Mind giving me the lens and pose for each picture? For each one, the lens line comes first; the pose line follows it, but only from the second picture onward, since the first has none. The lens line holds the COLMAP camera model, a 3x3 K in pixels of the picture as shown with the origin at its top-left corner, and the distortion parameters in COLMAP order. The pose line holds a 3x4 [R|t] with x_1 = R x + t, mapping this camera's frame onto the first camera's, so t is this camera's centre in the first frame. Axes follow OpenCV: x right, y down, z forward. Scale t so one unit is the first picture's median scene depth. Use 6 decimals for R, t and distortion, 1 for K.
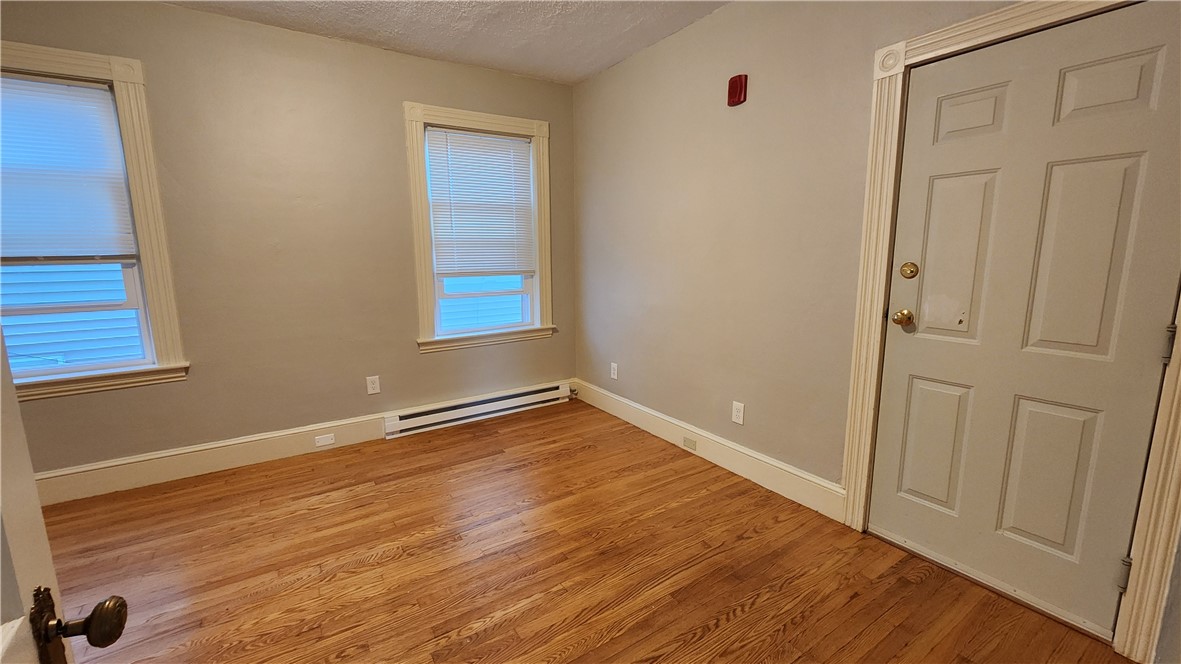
lens RADIAL K [[482.8, 0, 587.8], [0, 482.8, 332.7], [0, 0, 1]] dist [-0.000612, -0.000202]
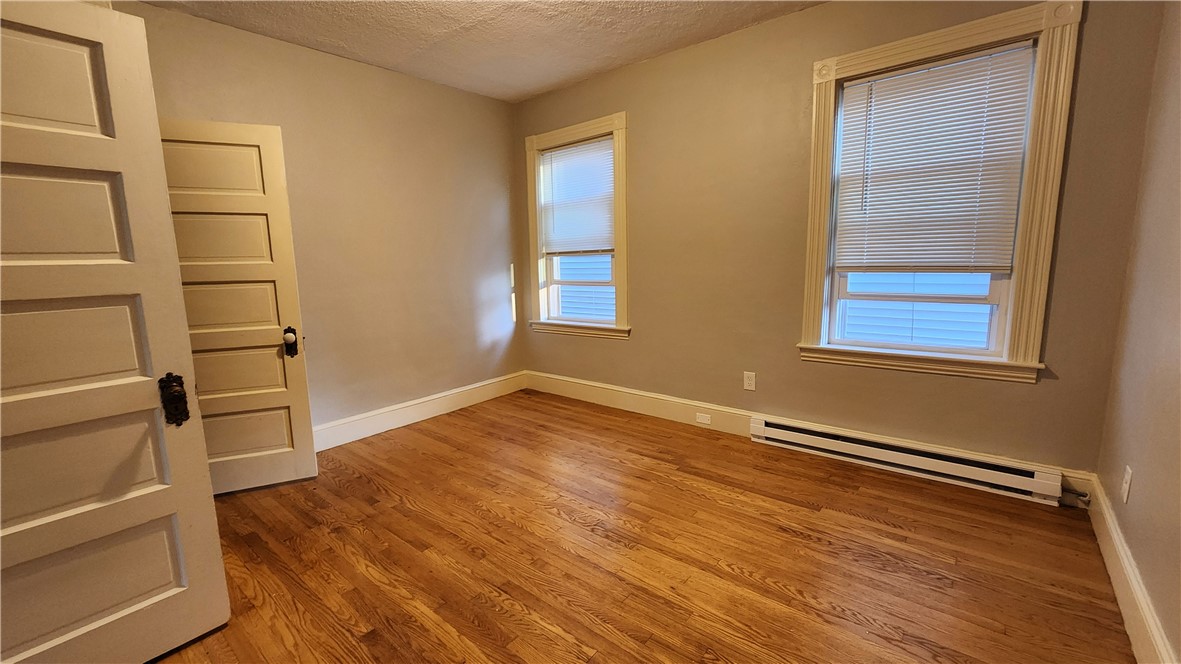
lens RADIAL K [[482.8, 0, 594.7], [0, 482.8, 331.4], [0, 0, 1]] dist [-0.000612, -0.000202]
pose [[0.301492, 0.148004, -0.941912, 0.365996], [-0.133790, 0.984672, 0.111899, -0.057222], [0.944035, 0.092281, 0.316672, 0.405316]]
